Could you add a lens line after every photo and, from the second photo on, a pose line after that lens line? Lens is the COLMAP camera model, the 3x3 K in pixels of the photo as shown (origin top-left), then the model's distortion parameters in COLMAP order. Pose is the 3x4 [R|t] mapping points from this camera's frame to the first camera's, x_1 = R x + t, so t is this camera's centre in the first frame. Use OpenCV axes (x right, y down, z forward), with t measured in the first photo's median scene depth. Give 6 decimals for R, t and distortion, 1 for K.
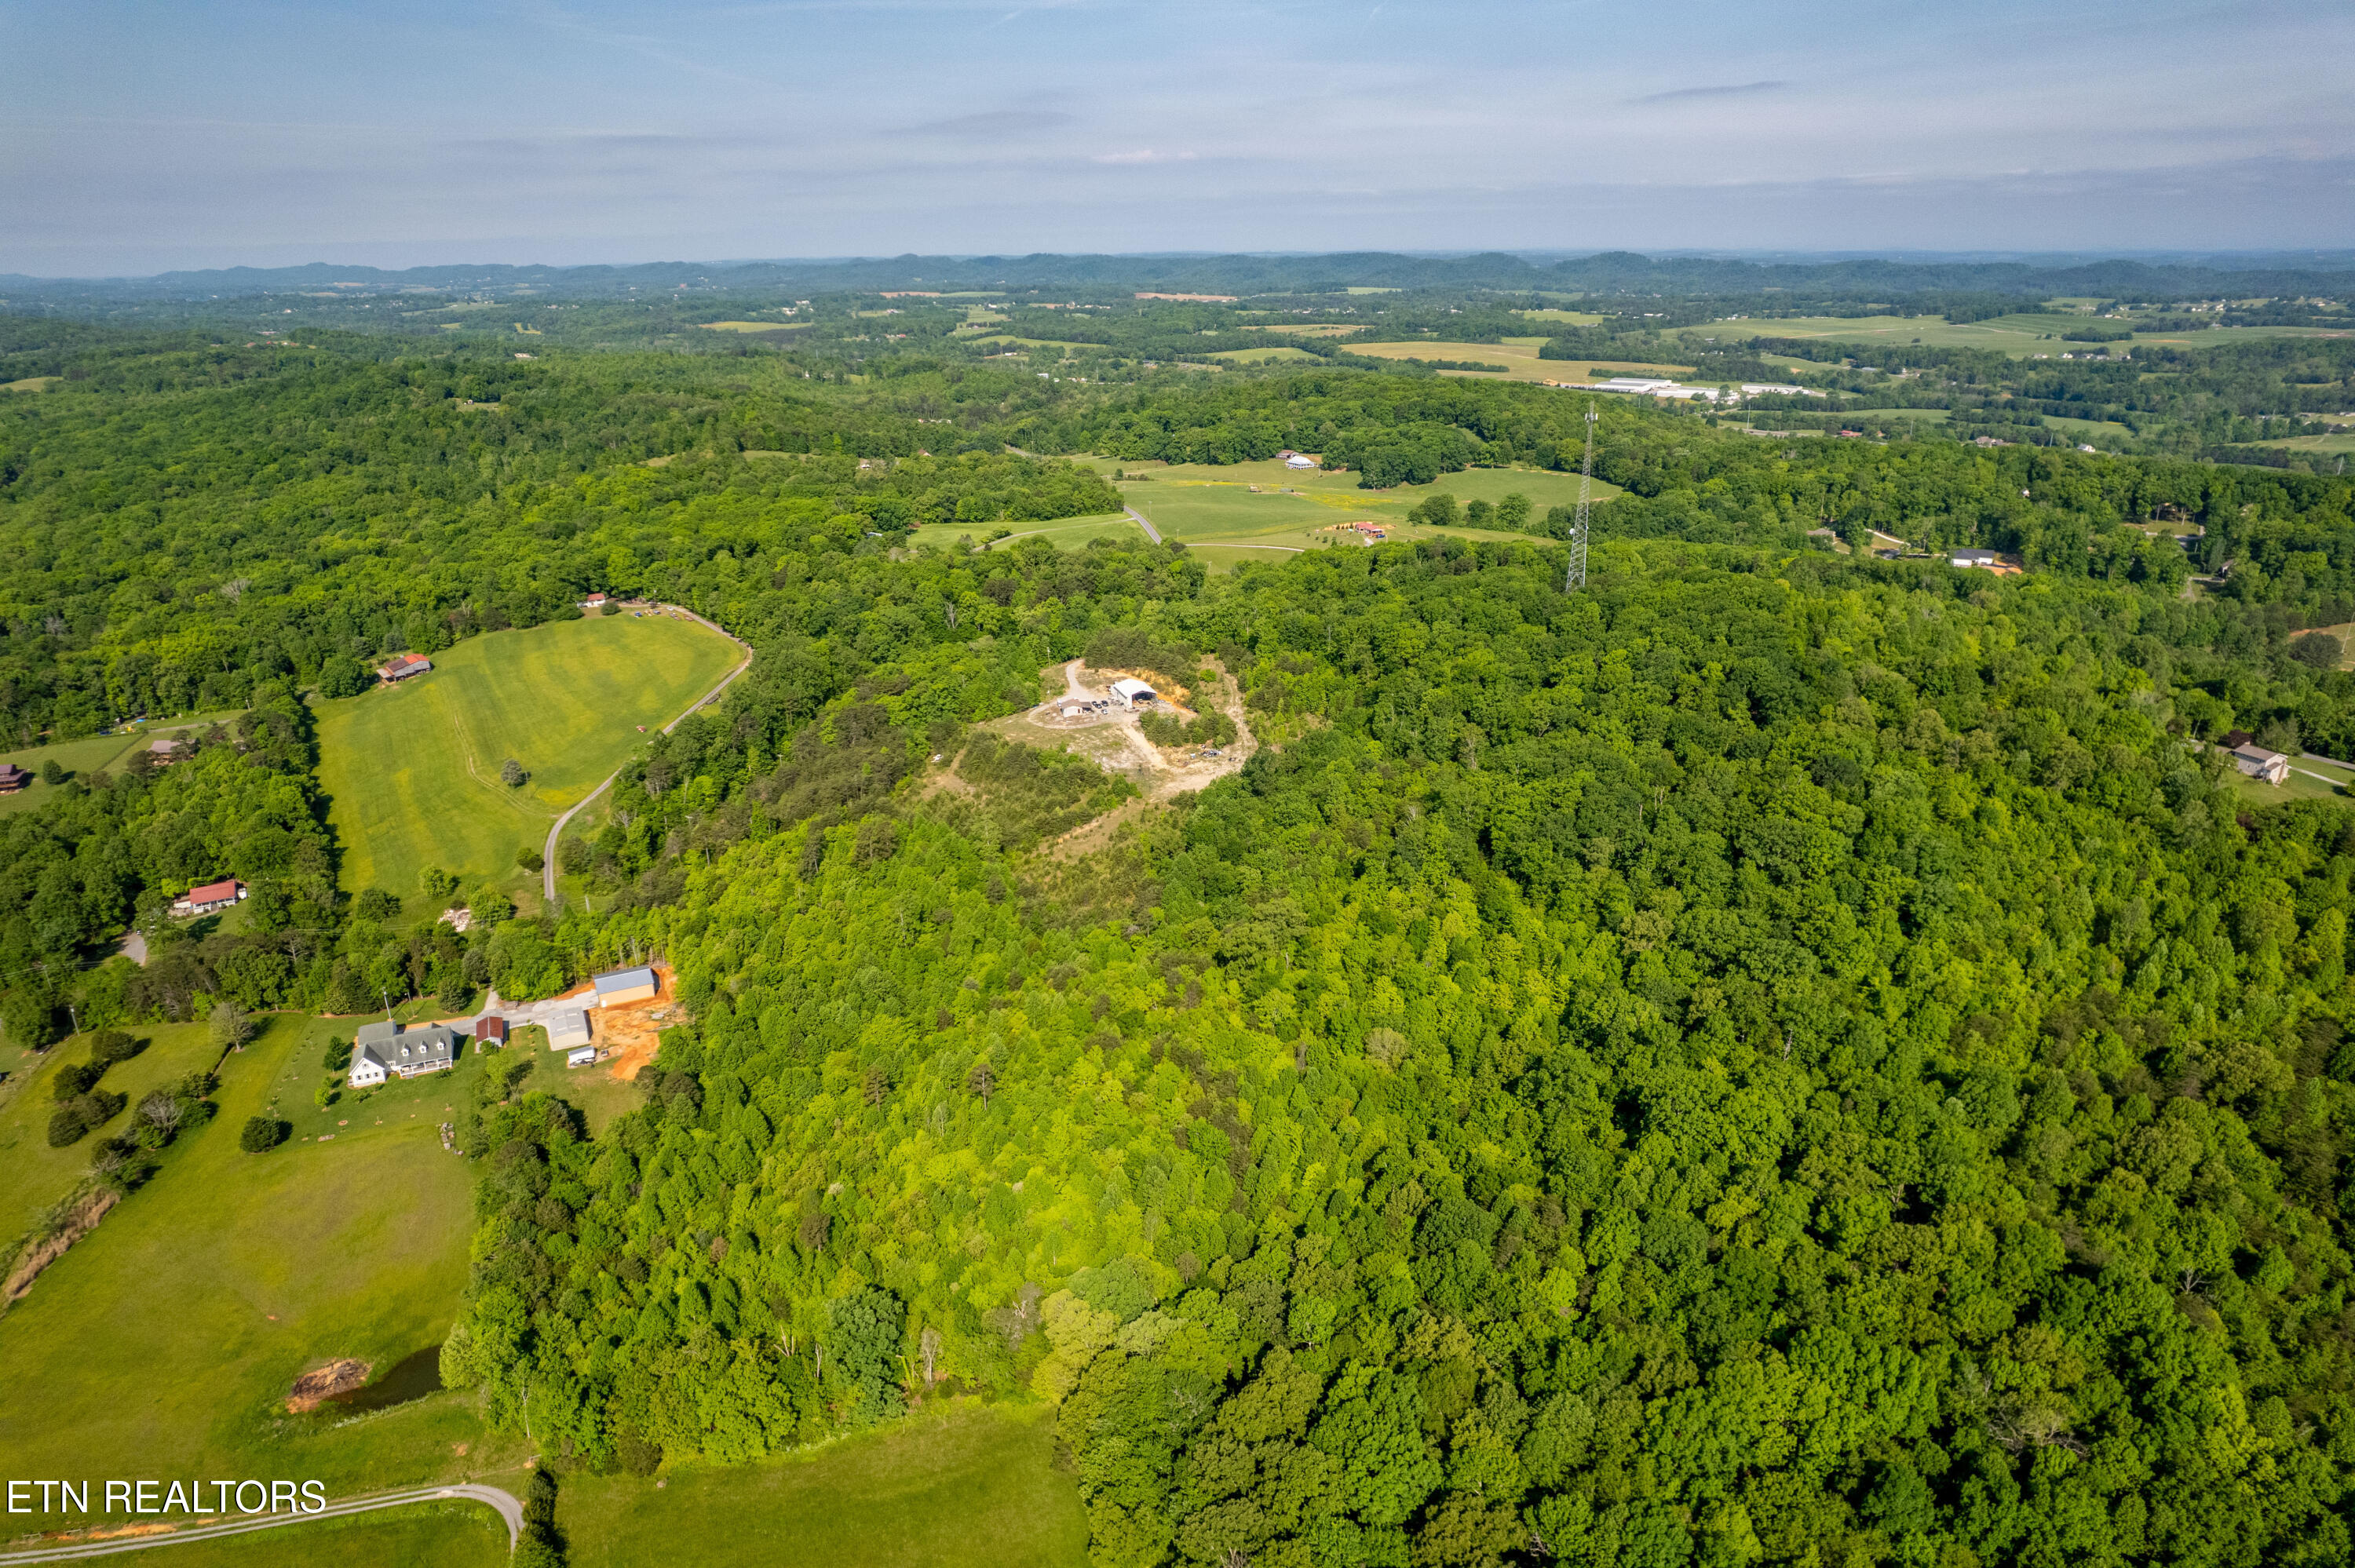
lens RADIAL K [[1512.4, 0, 1177.5], [0, 1512.4, 784.0], [0, 0, 1]] dist [-0.077960, 0.068094]
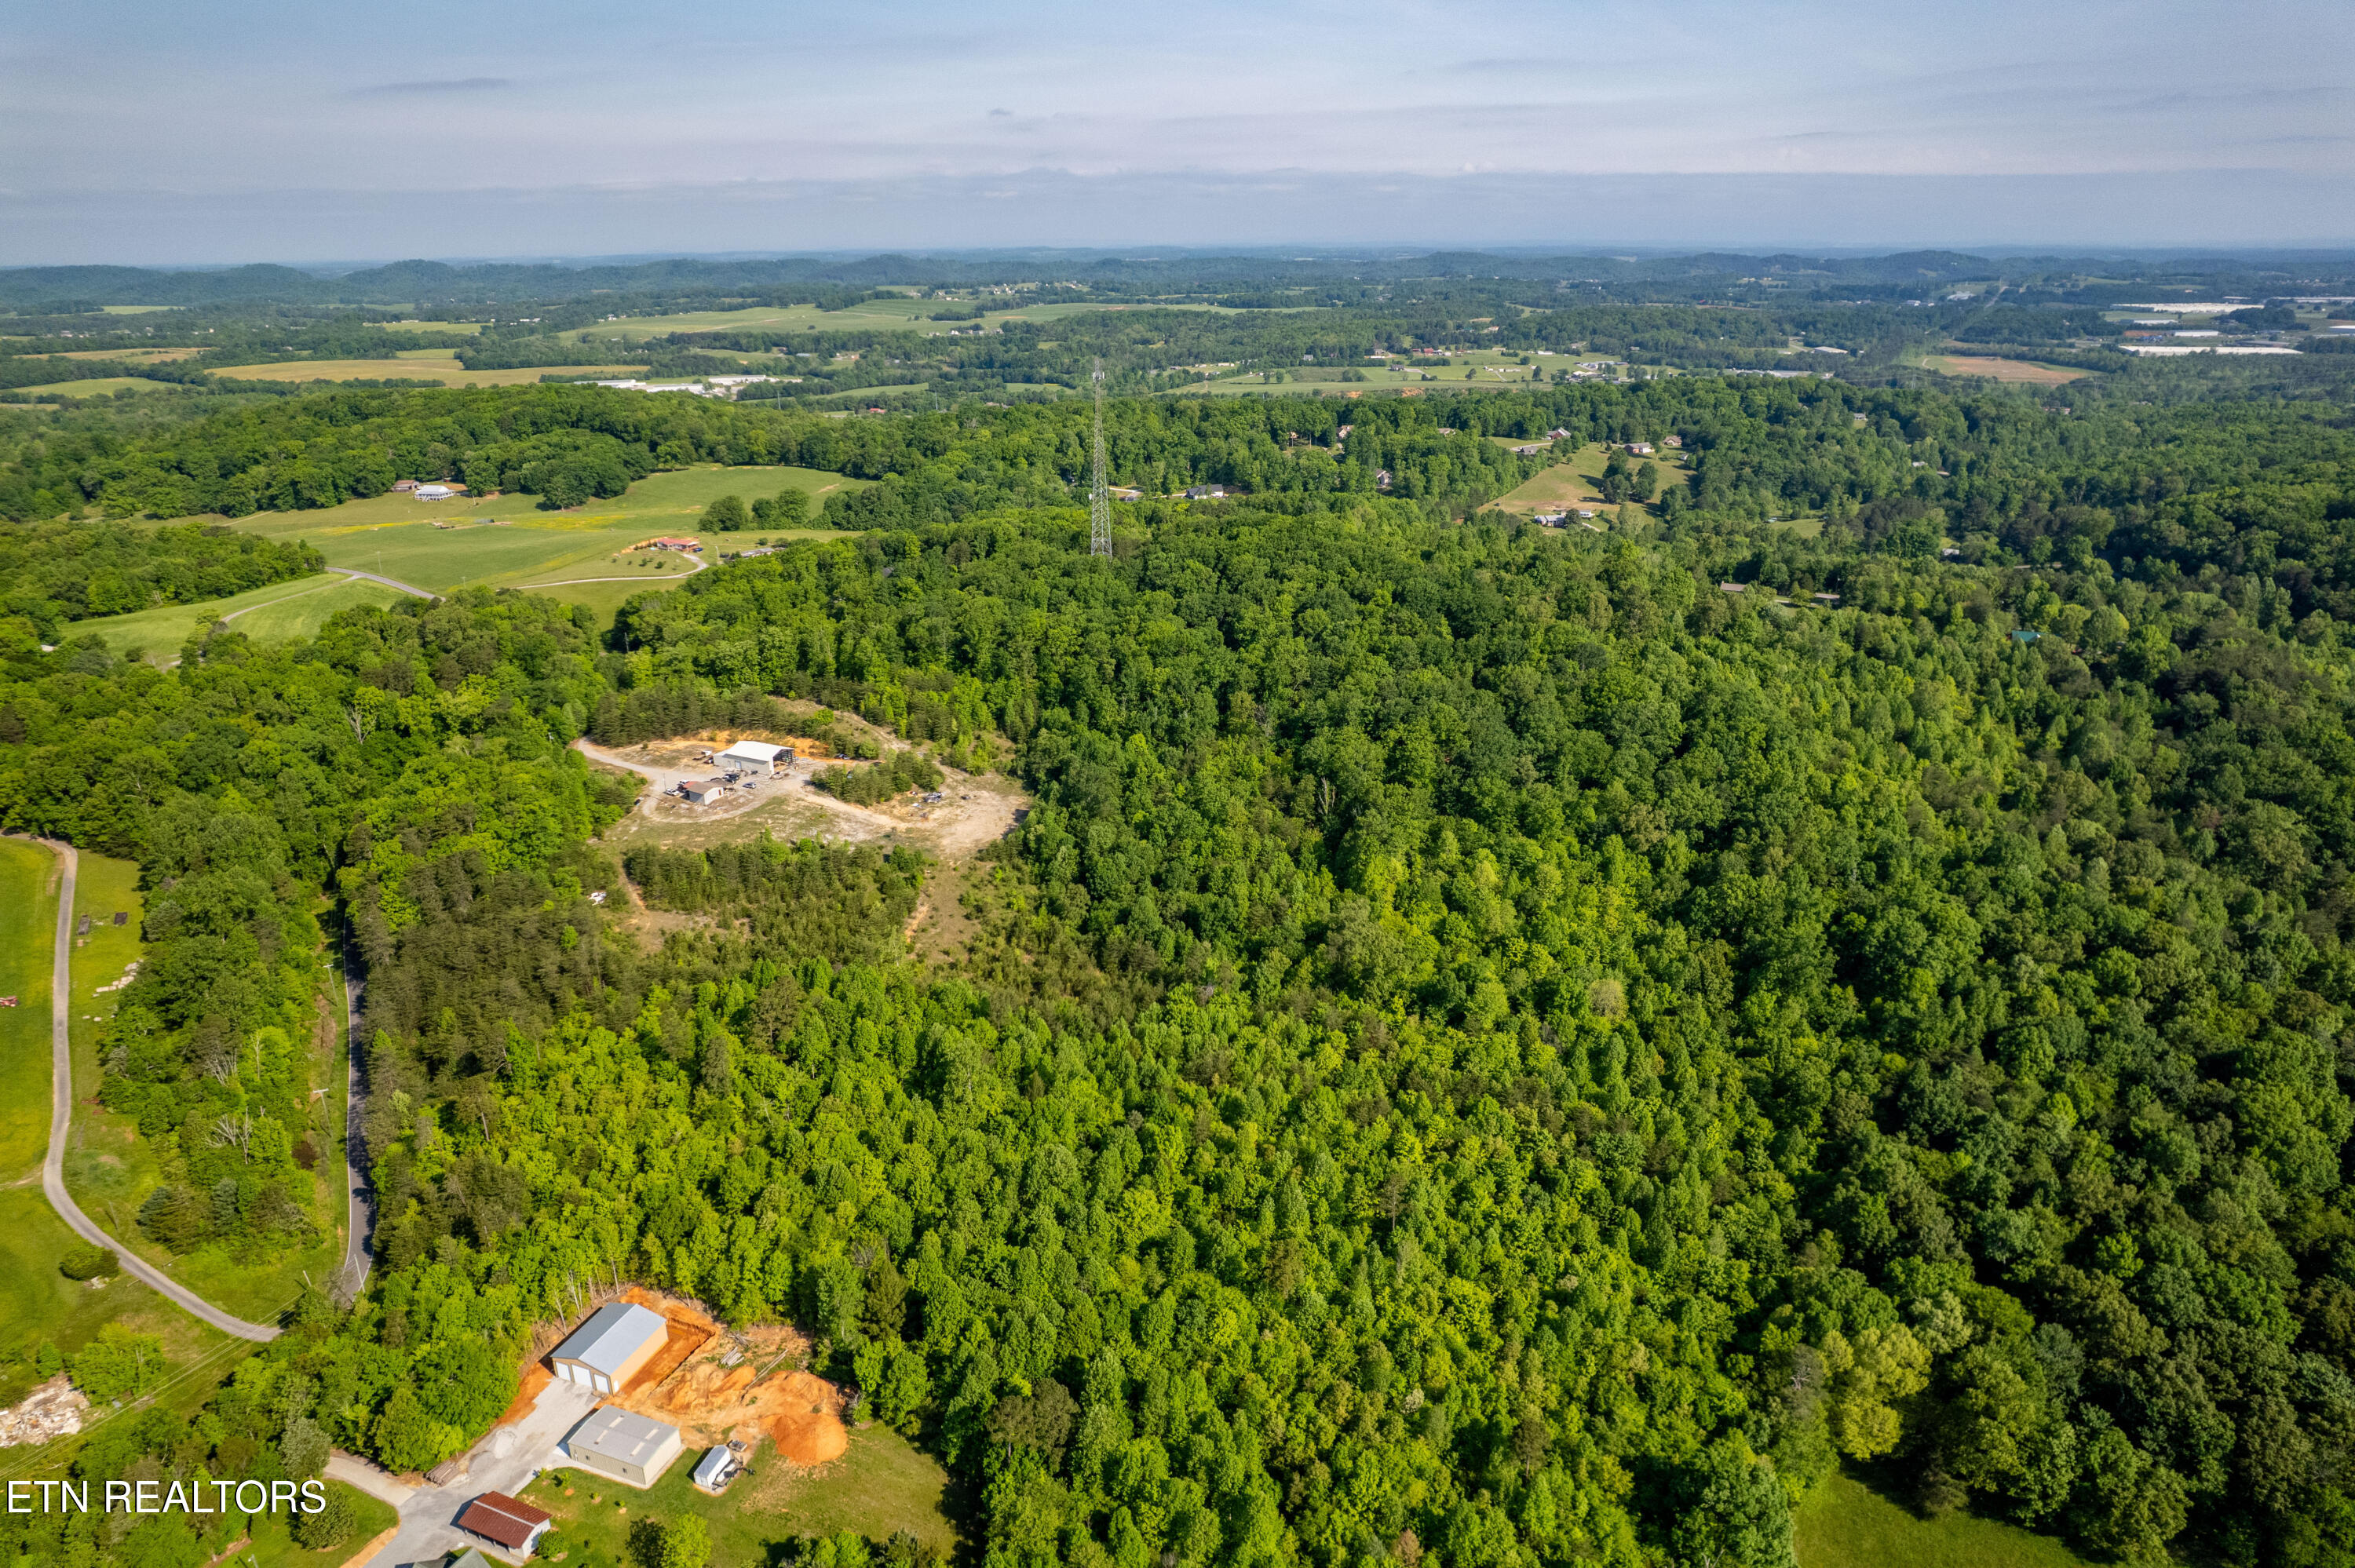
lens RADIAL K [[1508.9, 0, 1177.5], [0, 1508.9, 784.0], [0, 0, 1]] dist [-0.077673, 0.068571]
pose [[0.728478, -0.233623, 0.644003, -0.178346], [0.235916, 0.968107, 0.084336, -0.028514], [-0.643167, 0.090494, 0.760360, 0.121972]]
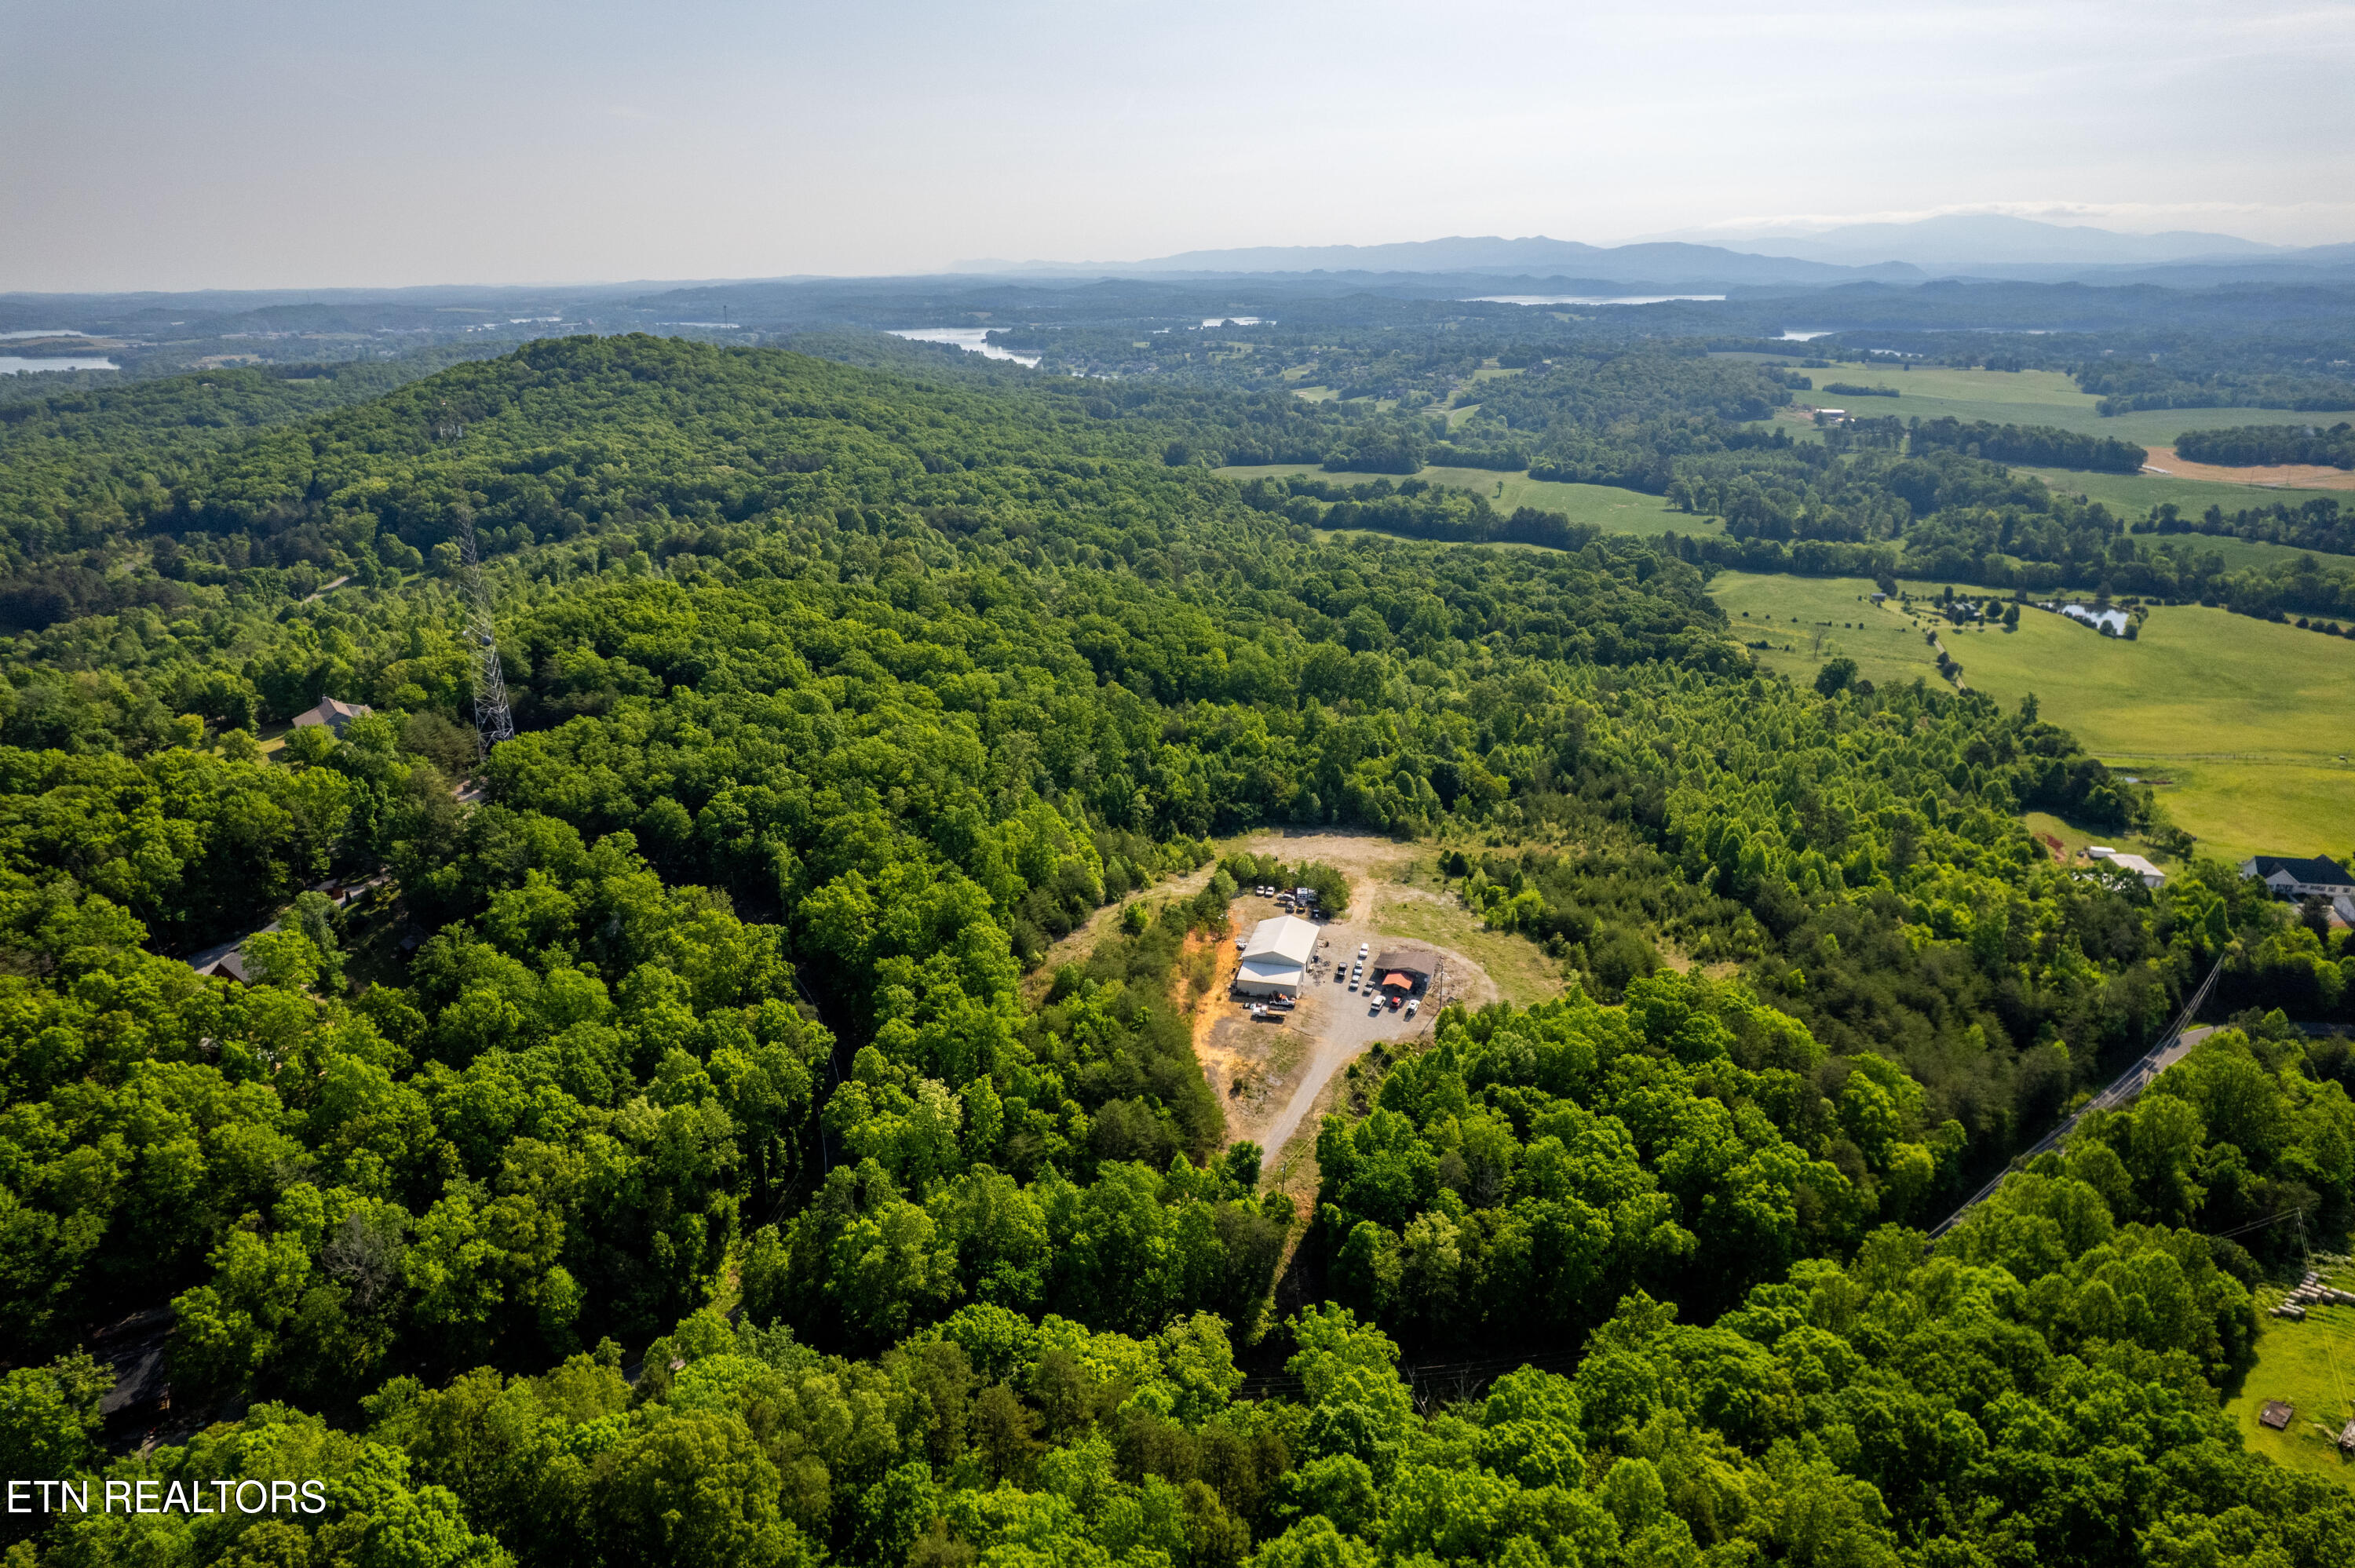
lens RADIAL K [[1512.4, 0, 1177.5], [0, 1512.4, 784.0], [0, 0, 1]] dist [-0.077960, 0.068094]
pose [[-0.830000, -0.164298, 0.533016, -0.124078], [0.208802, 0.794616, 0.570076, -0.190940], [-0.517205, 0.584458, -0.625226, 0.613659]]
